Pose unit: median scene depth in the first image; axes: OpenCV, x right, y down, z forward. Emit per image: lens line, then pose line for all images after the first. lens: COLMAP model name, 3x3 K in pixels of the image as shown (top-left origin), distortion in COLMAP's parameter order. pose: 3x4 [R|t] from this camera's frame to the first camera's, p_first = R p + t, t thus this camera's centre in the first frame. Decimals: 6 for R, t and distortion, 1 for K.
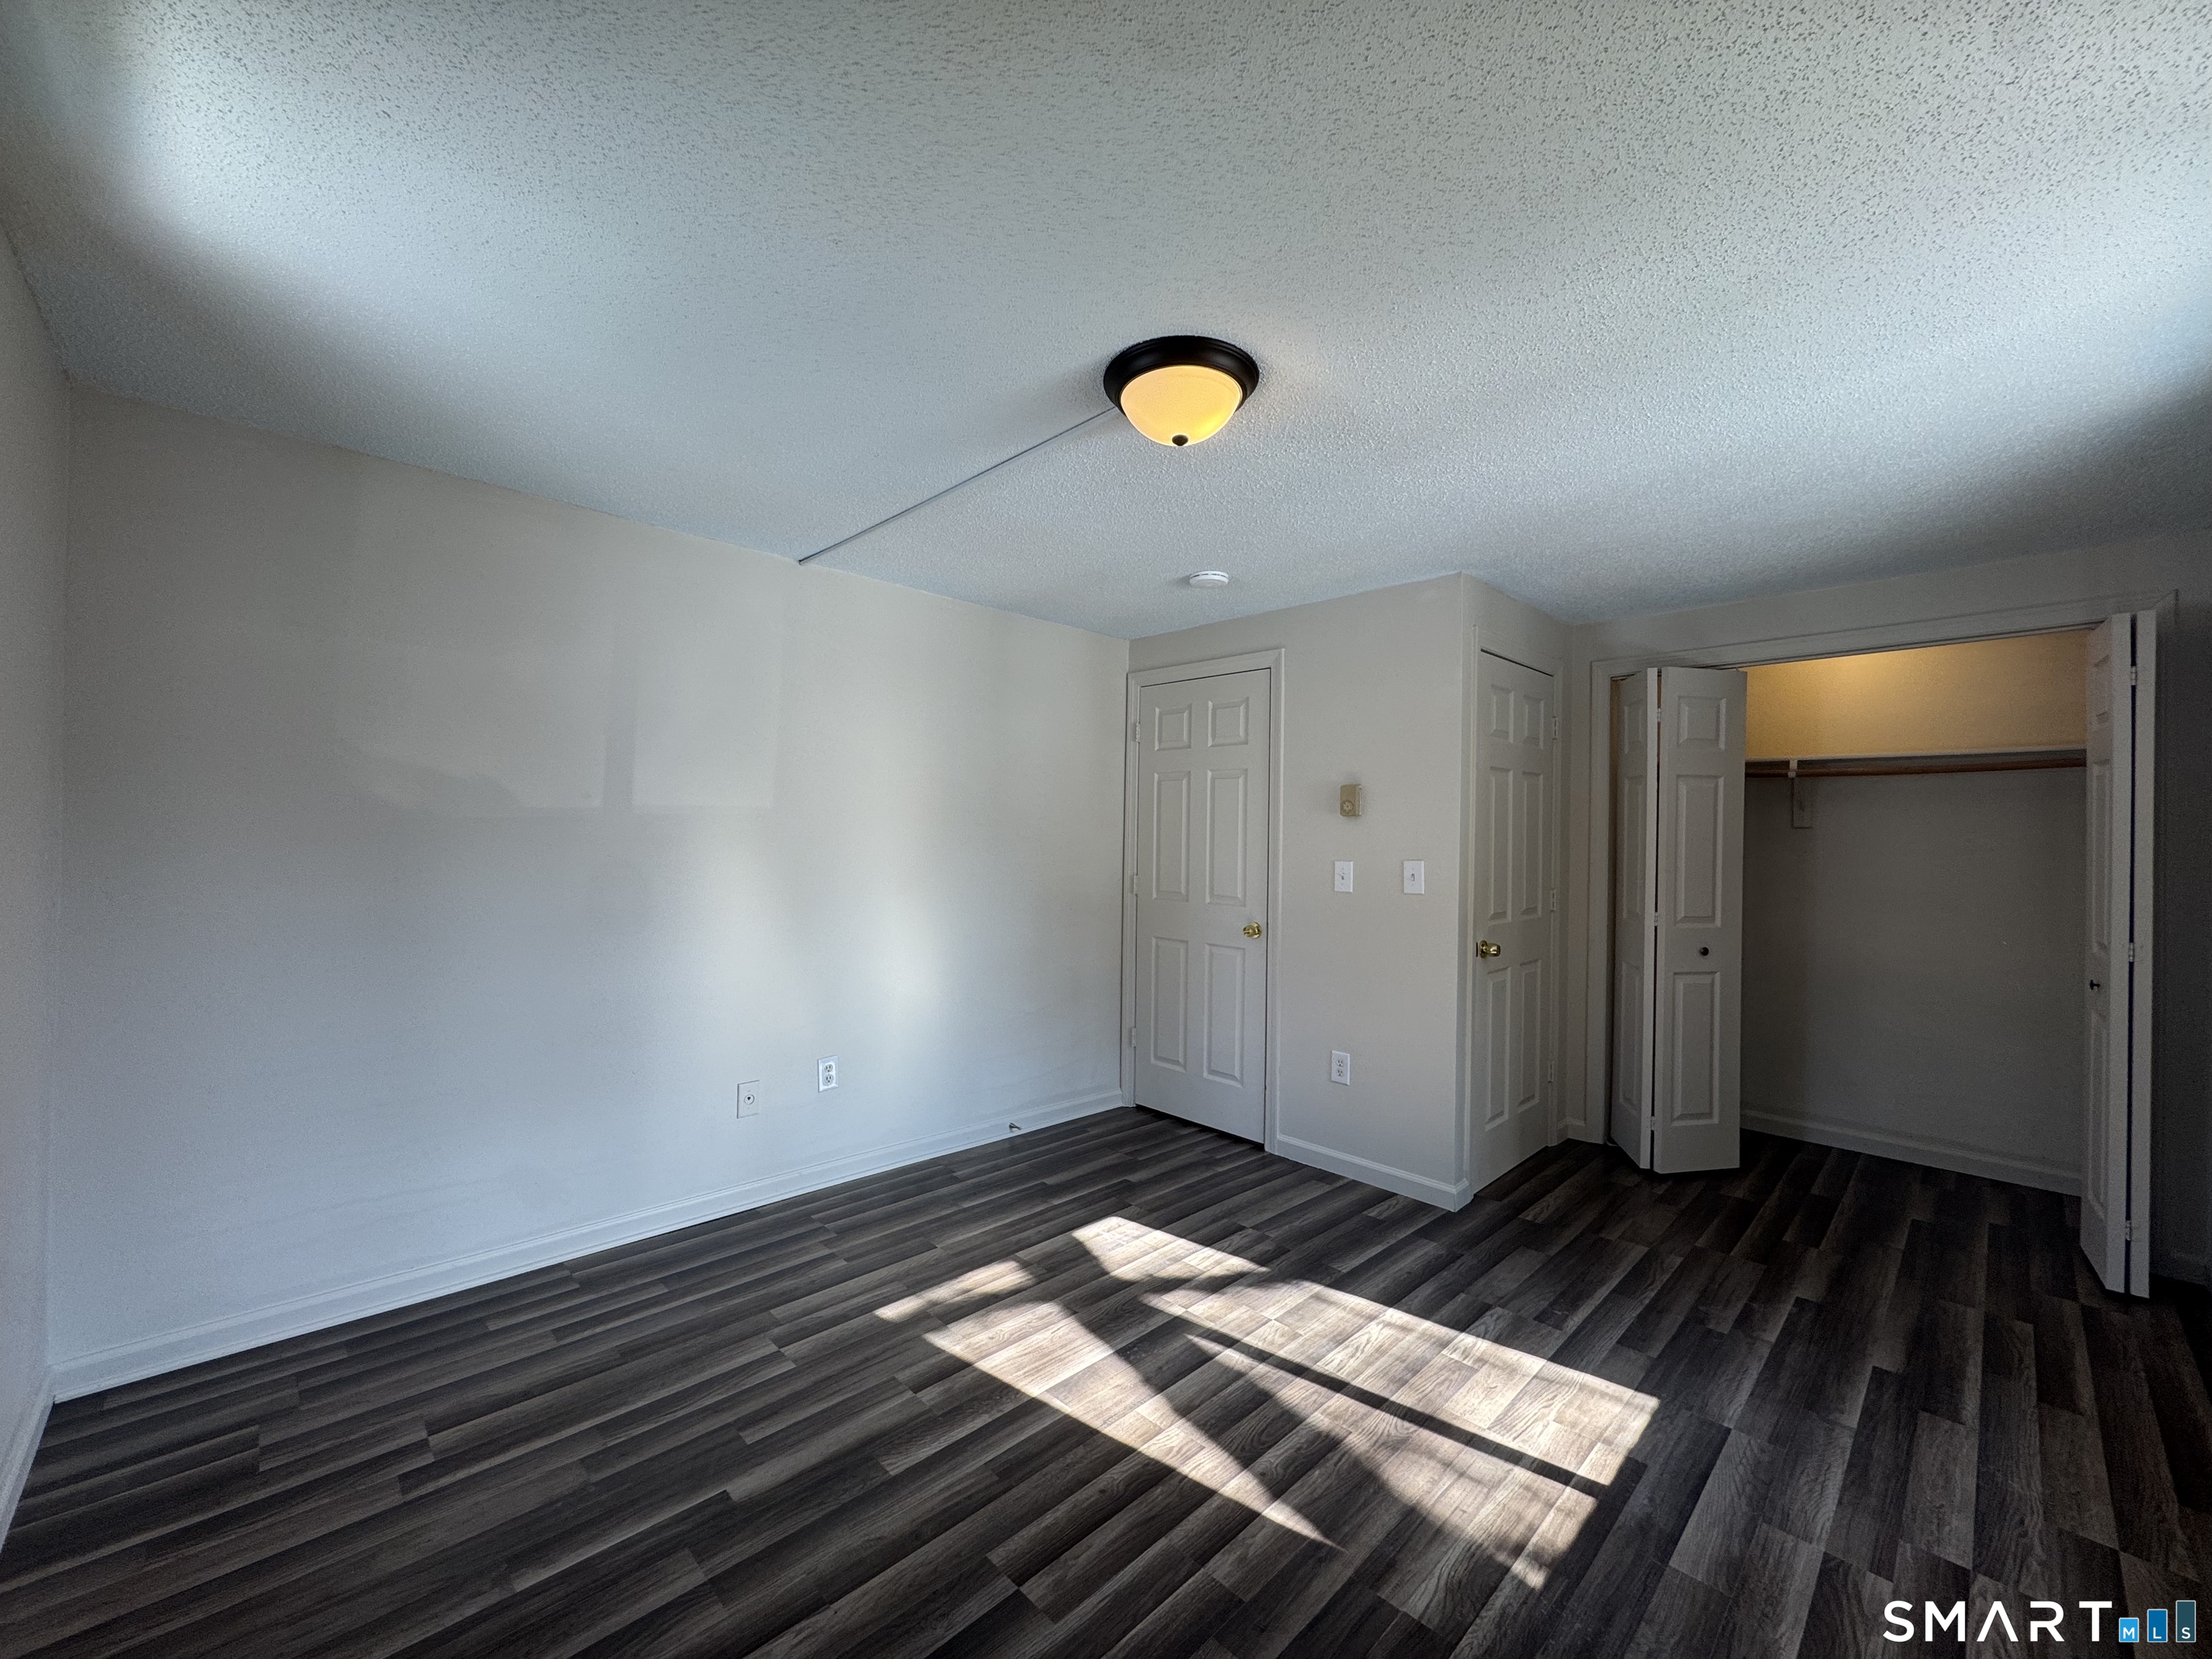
lens RADIAL K [[882.8, 0, 1112.5], [0, 882.8, 826.5], [0, 0, 1]] dist [-0.001414, 0.000057]
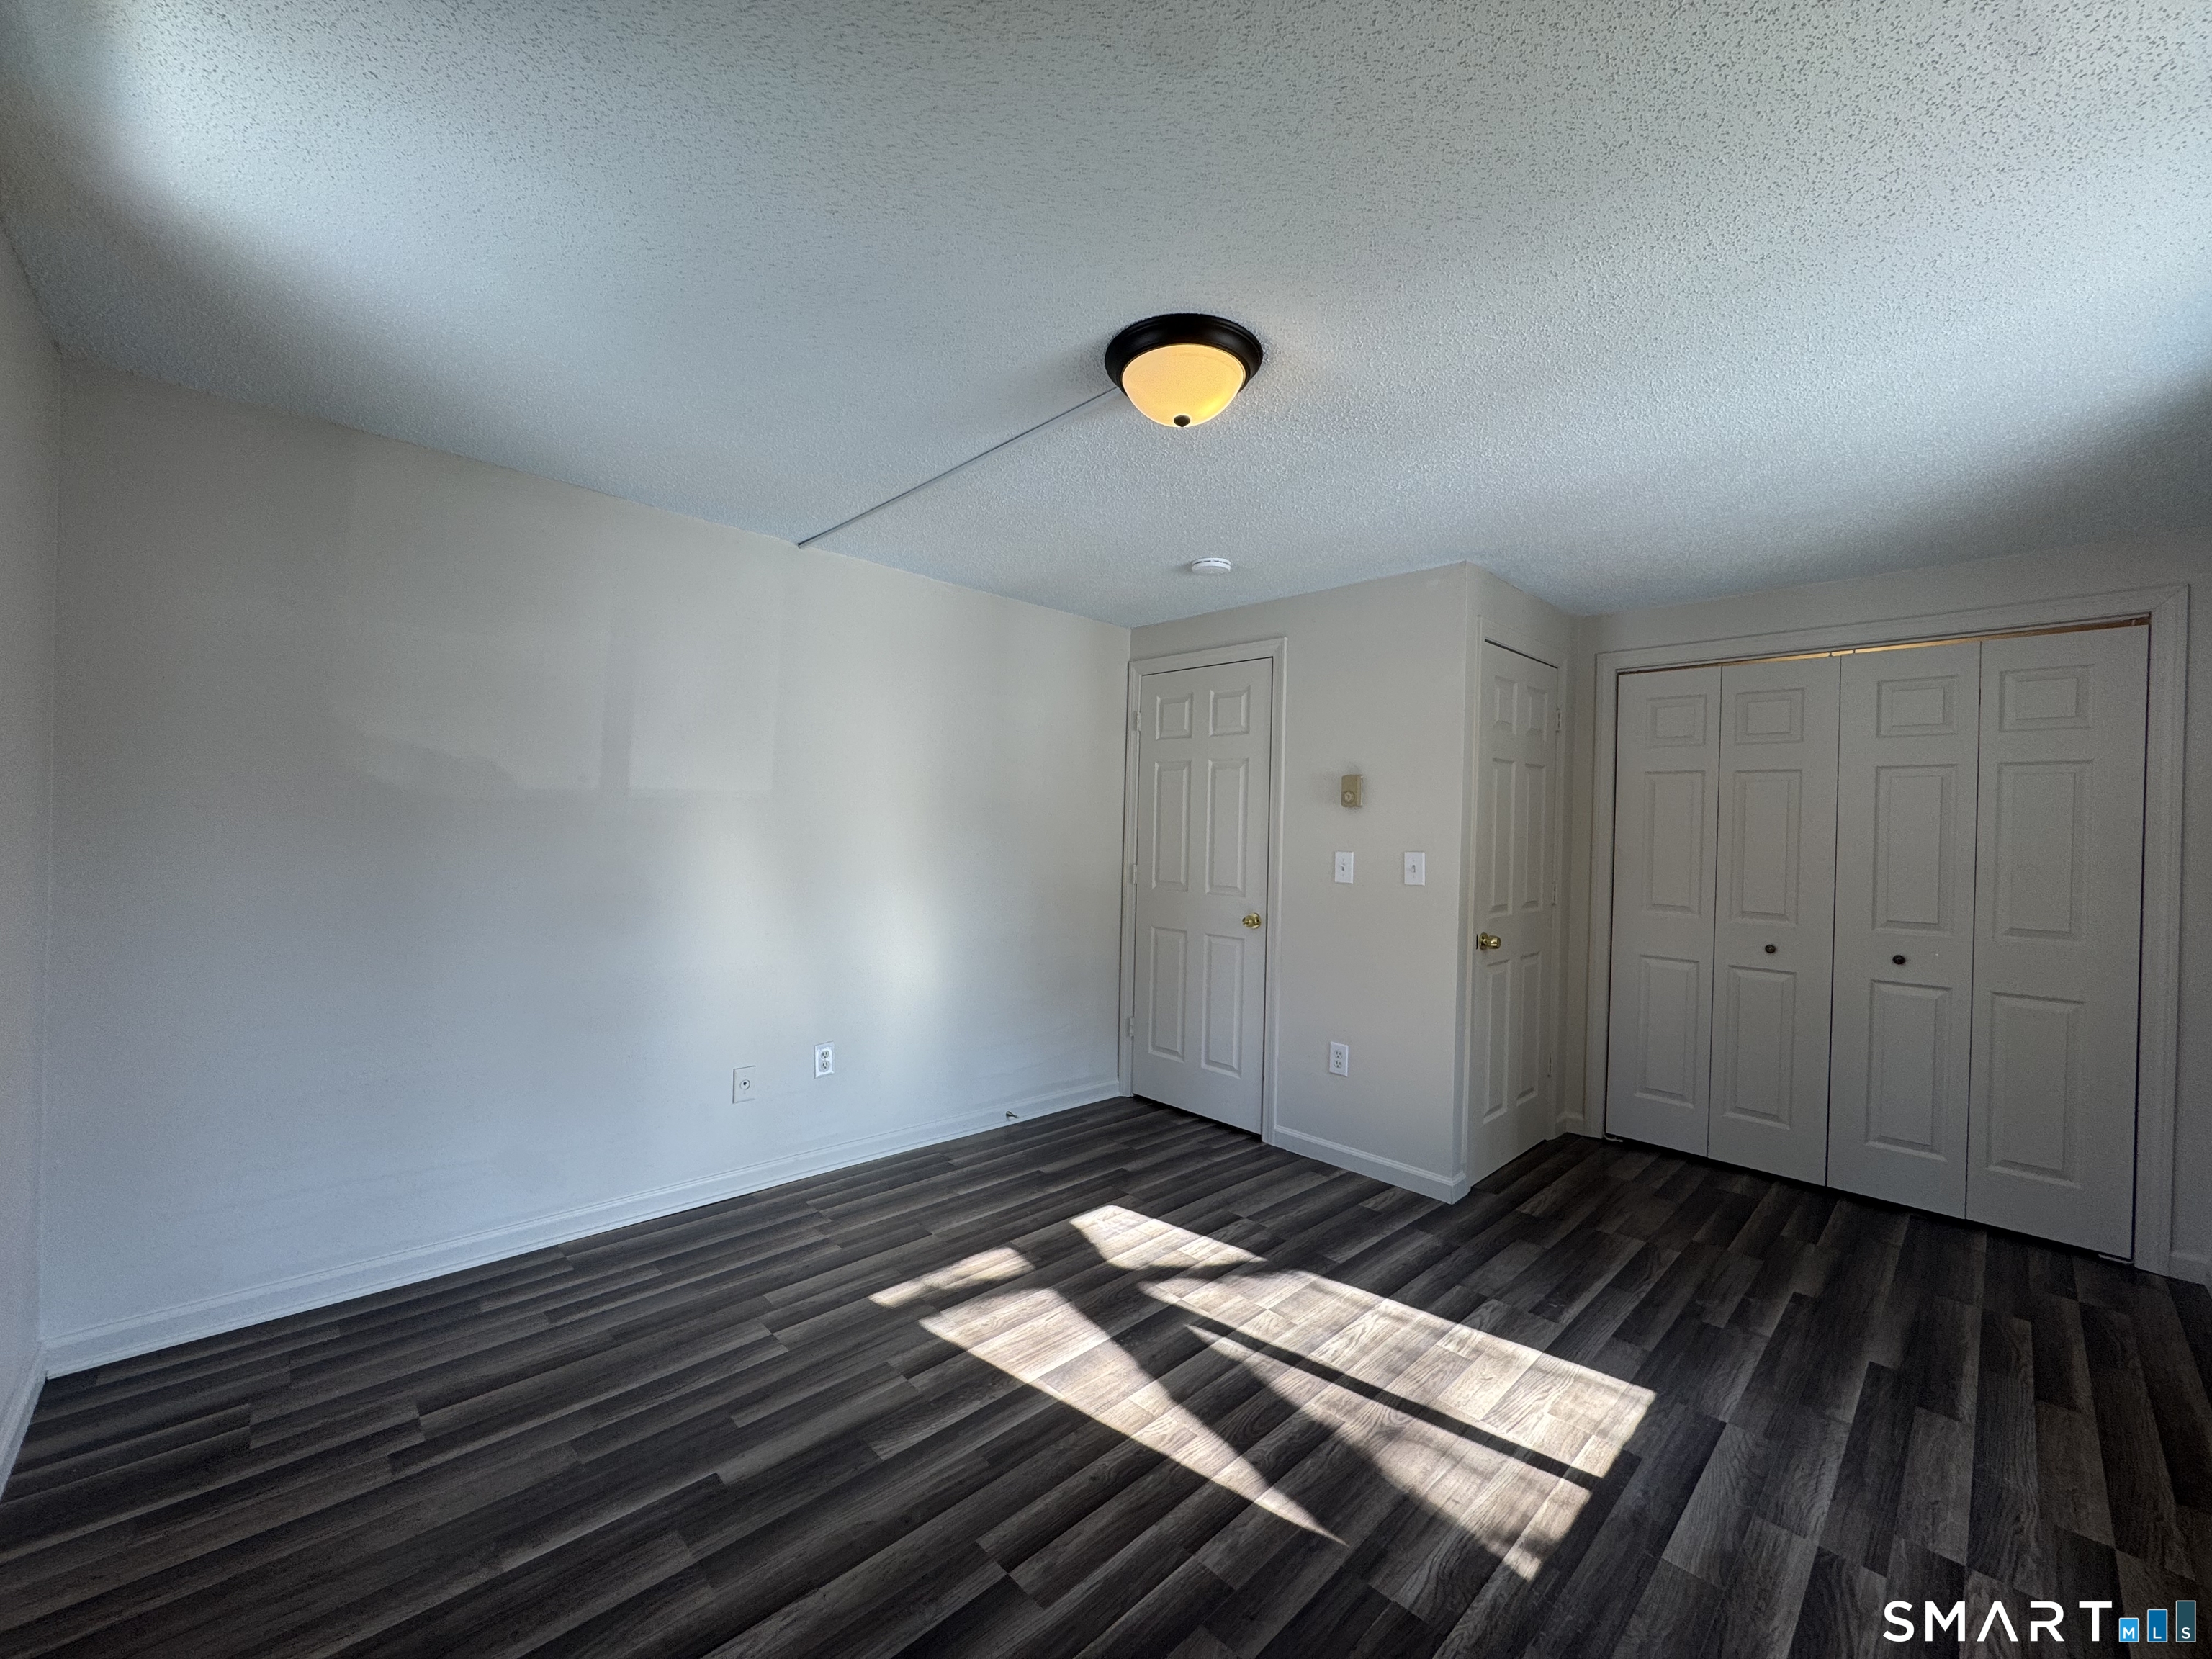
lens RADIAL K [[882.8, 0, 1111.6], [0, 882.8, 825.0], [0, 0, 1]] dist [-0.001414, 0.000057]
pose [[0.999957, 0.008817, -0.002837, 0.004275], [-0.008794, 0.999929, 0.008041, 0.006482], [0.002908, -0.008015, 0.999964, 0.007829]]
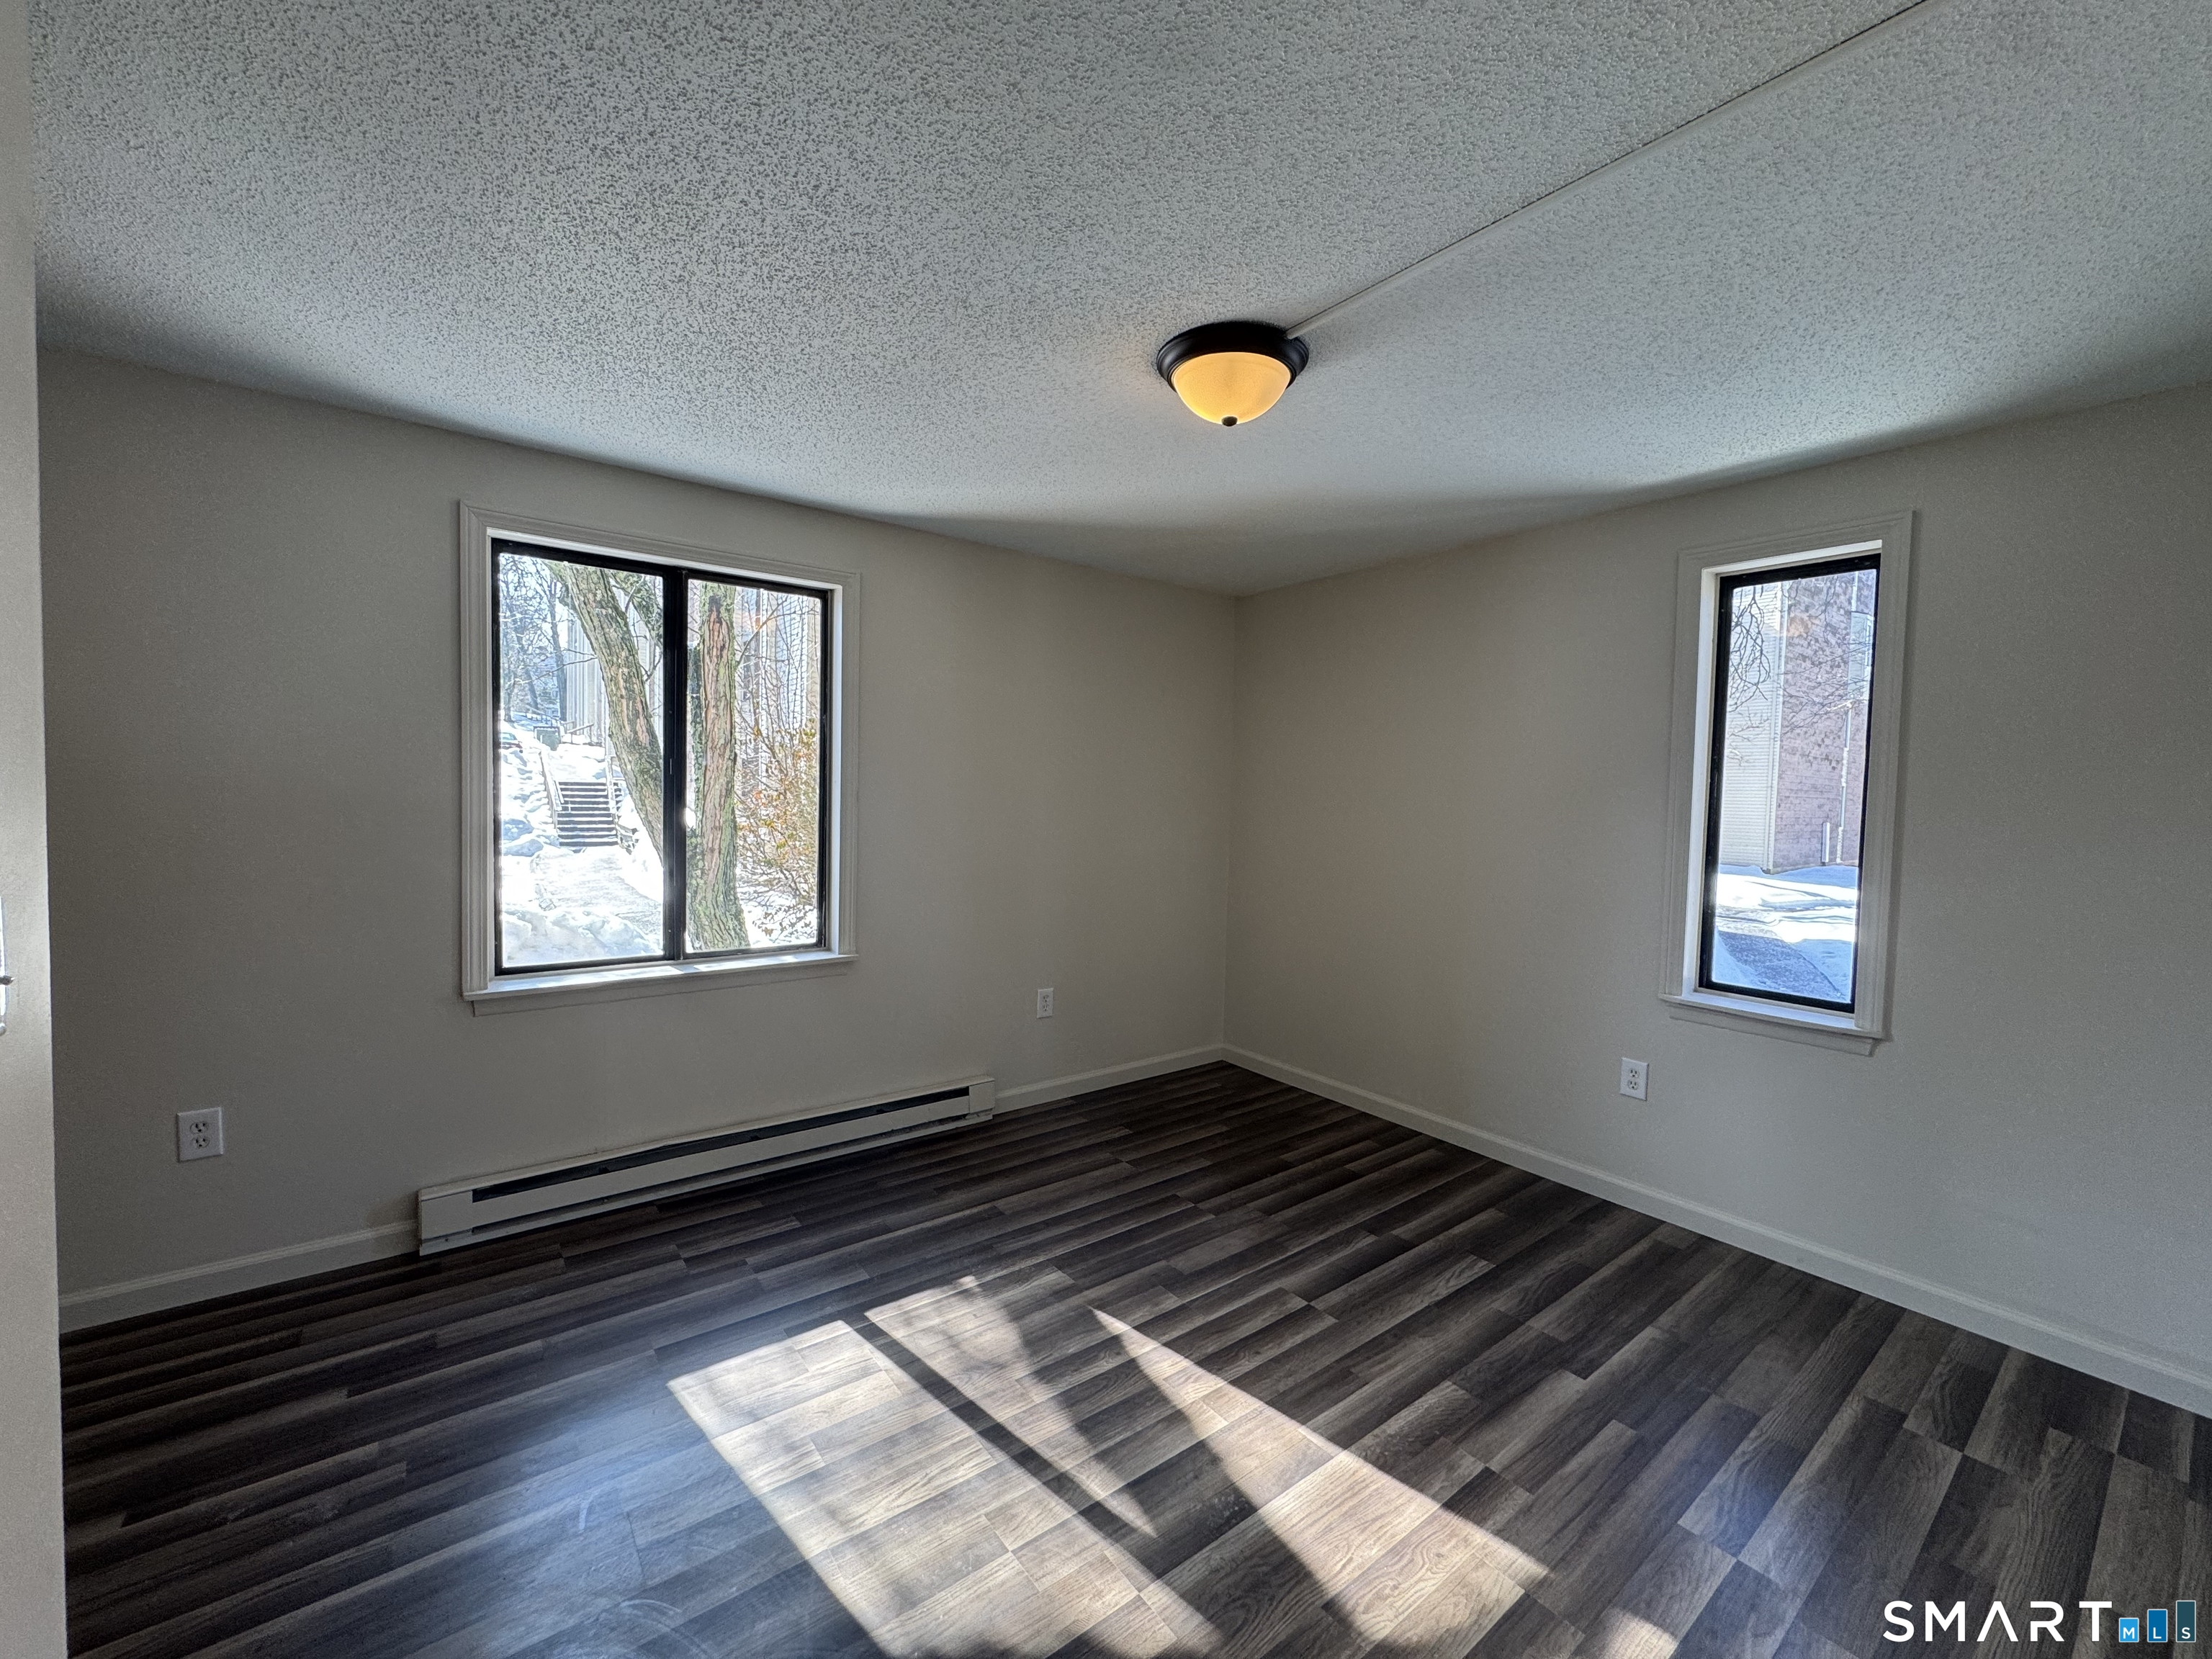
lens RADIAL K [[882.8, 0, 1105.9], [0, 882.8, 828.2], [0, 0, 1]] dist [-0.001414, 0.000057]
pose [[-0.991560, -0.043940, 0.121972, 0.068777], [-0.039742, 0.998538, 0.036644, 0.003983], [-0.123403, 0.031487, -0.991857, 1.912187]]
